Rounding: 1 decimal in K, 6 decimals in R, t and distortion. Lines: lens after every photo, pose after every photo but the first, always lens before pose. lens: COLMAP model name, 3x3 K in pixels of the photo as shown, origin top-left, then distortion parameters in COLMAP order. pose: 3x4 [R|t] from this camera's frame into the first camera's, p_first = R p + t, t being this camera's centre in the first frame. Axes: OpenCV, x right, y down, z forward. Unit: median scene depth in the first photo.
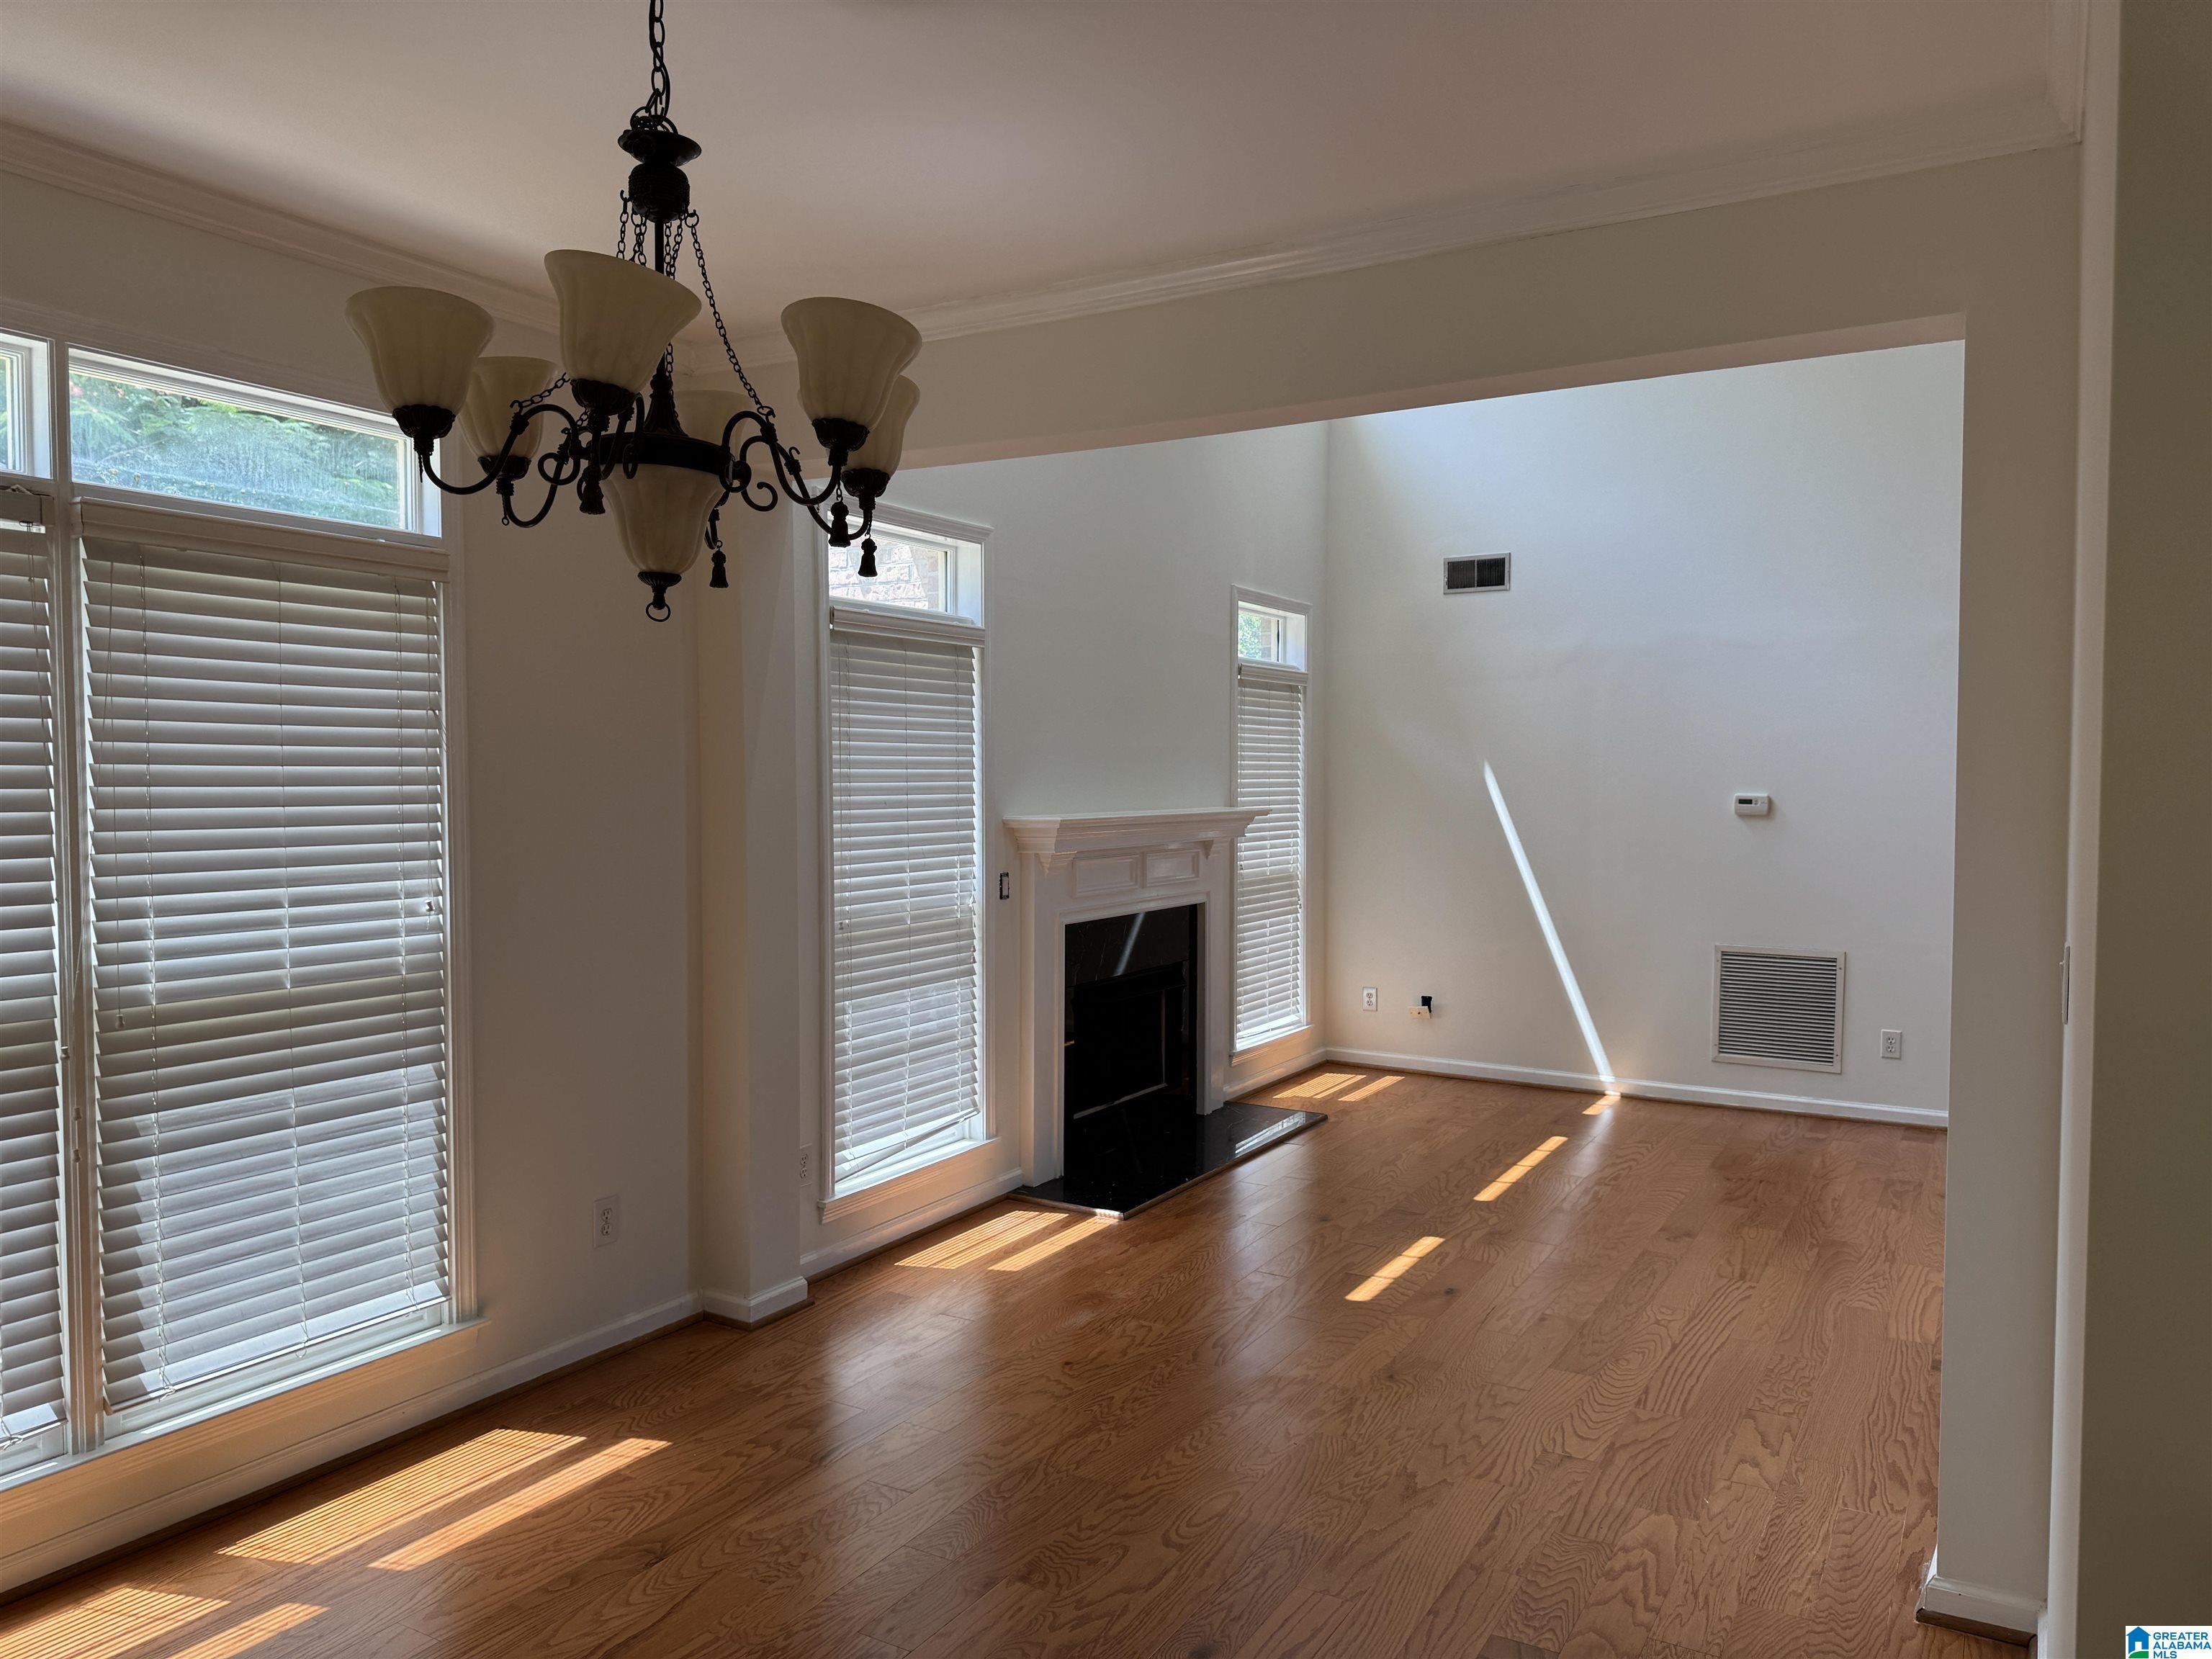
lens RADIAL K [[1581.6, 0, 1122.2], [0, 1581.6, 837.8], [0, 0, 1]] dist [0.078392, -0.075418]
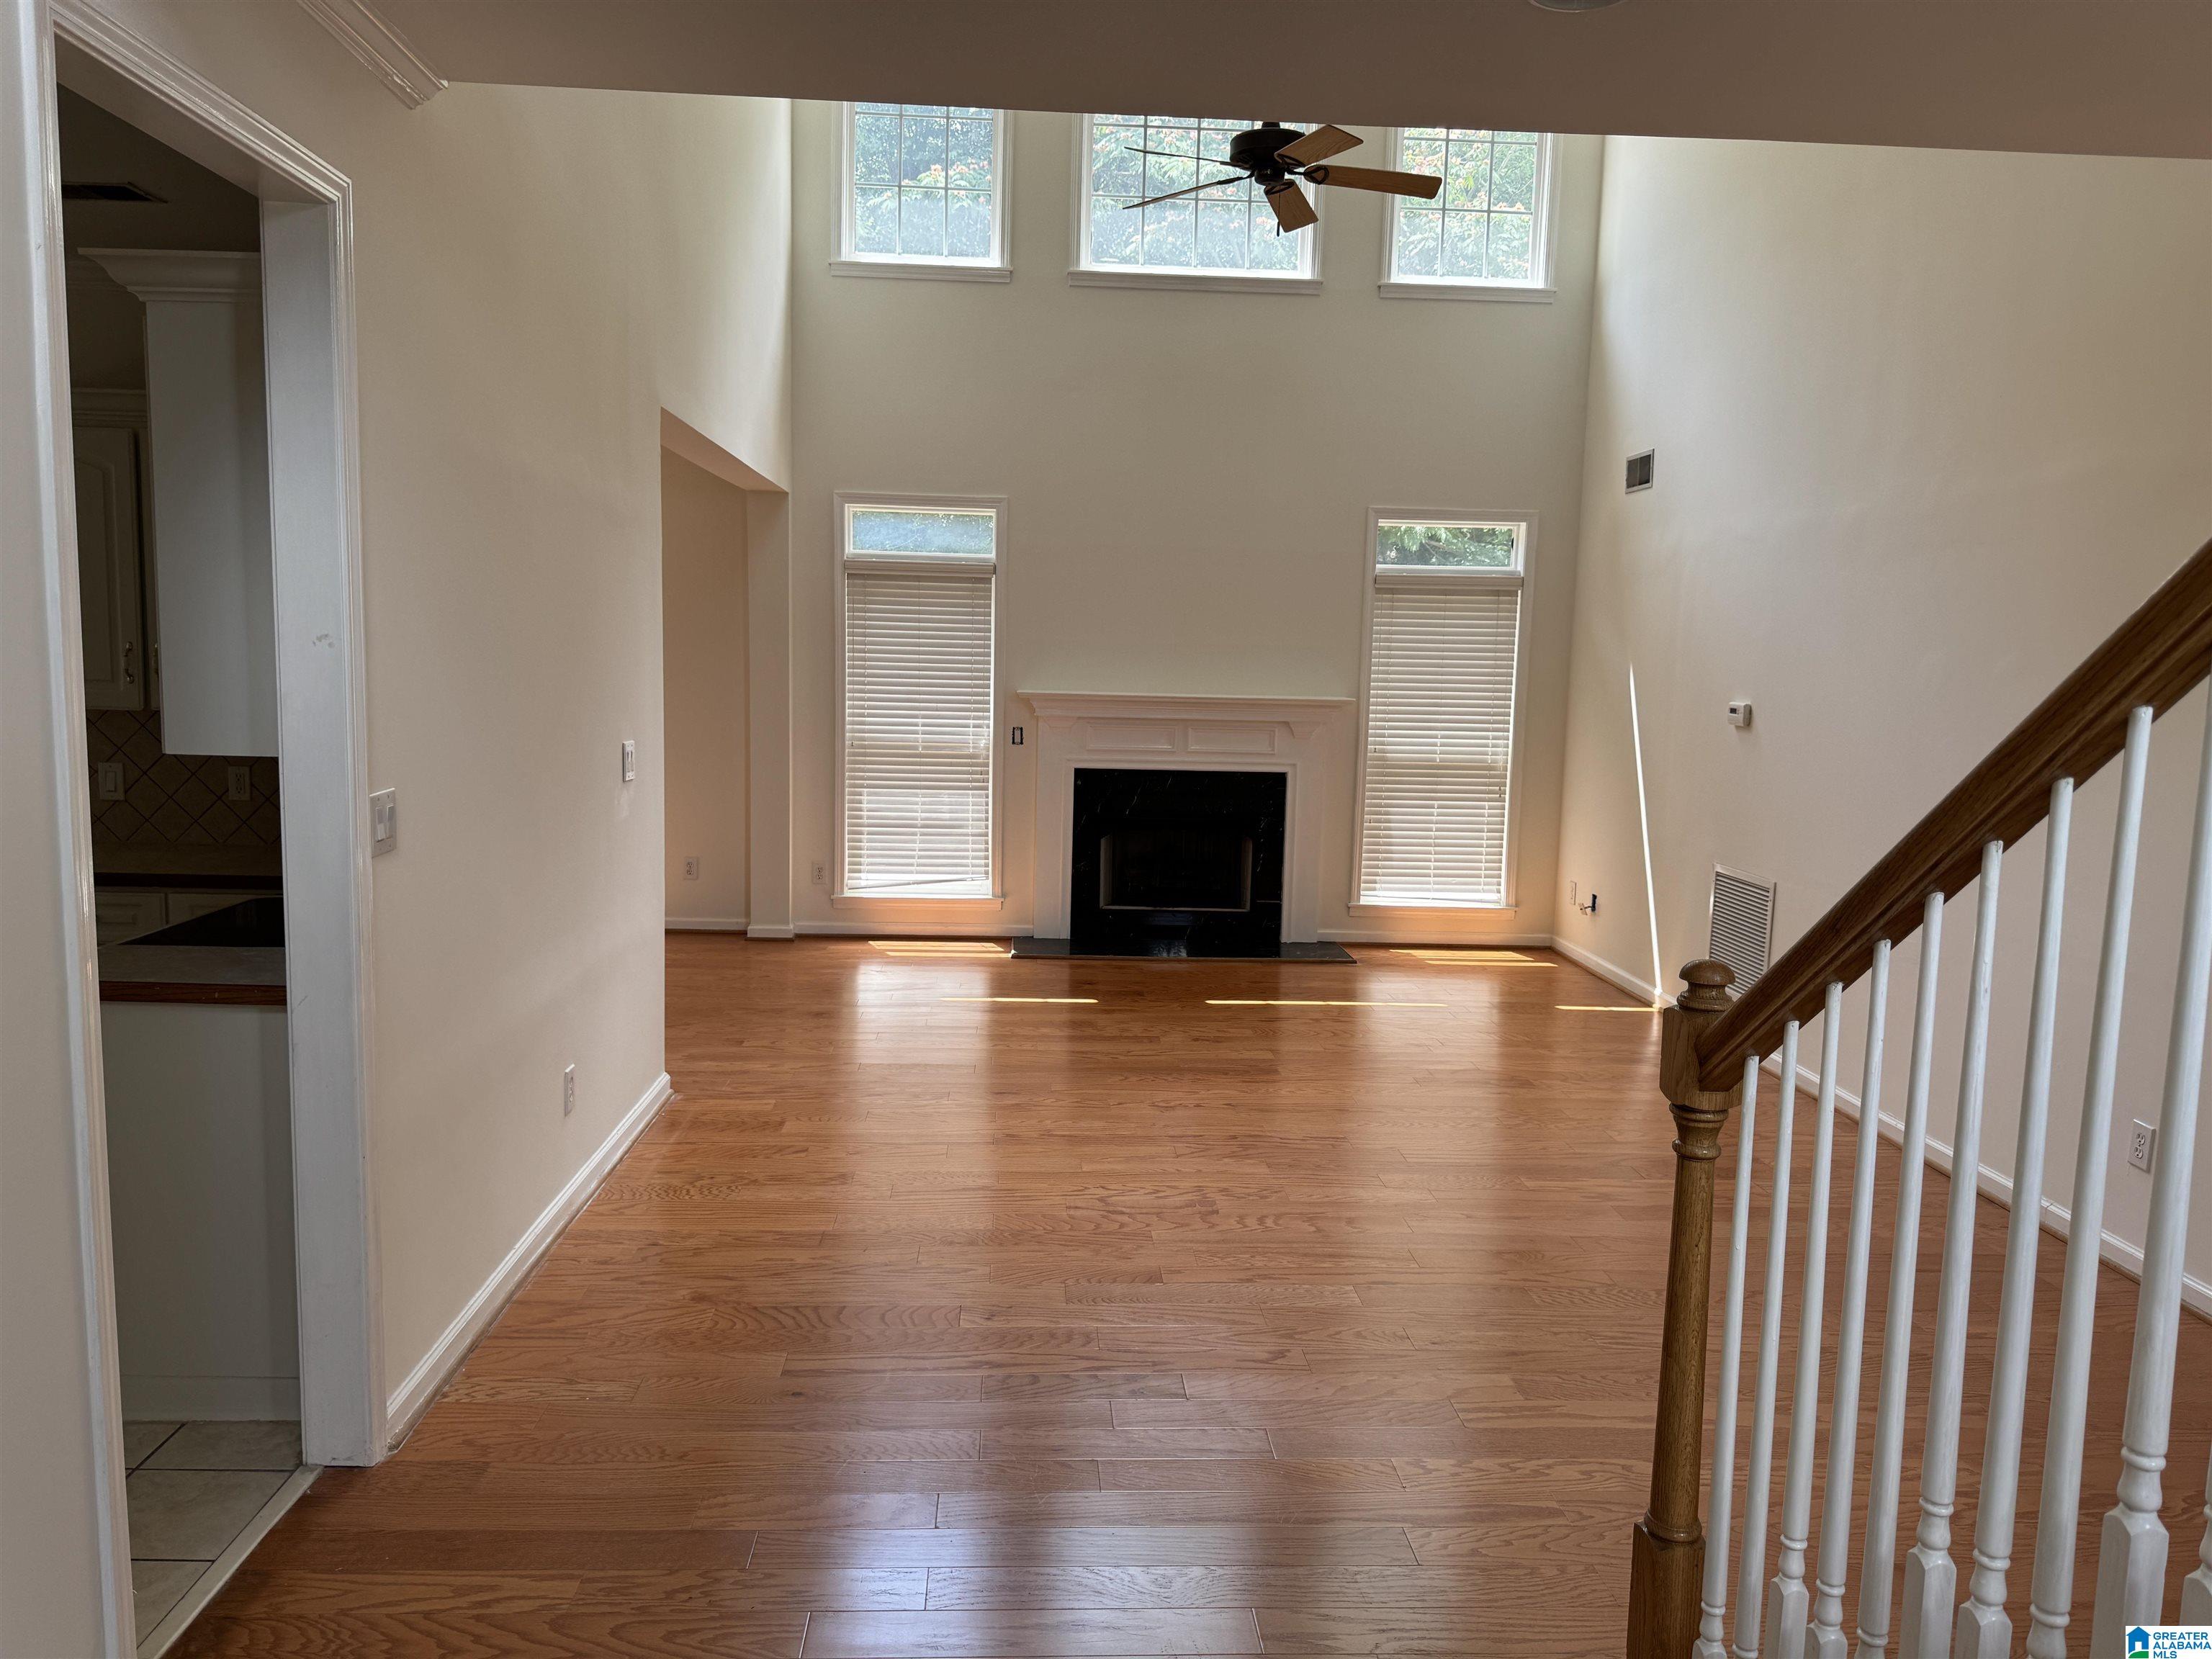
lens RADIAL K [[1581.6, 0, 1089.0], [0, 1581.6, 852.7], [0, 0, 1]] dist [0.078392, -0.075418]
pose [[0.539459, 0.117170, -0.833820, 1.283569], [-0.060089, 0.993103, 0.100677, -0.015339], [0.839865, -0.004208, 0.542779, 0.246193]]
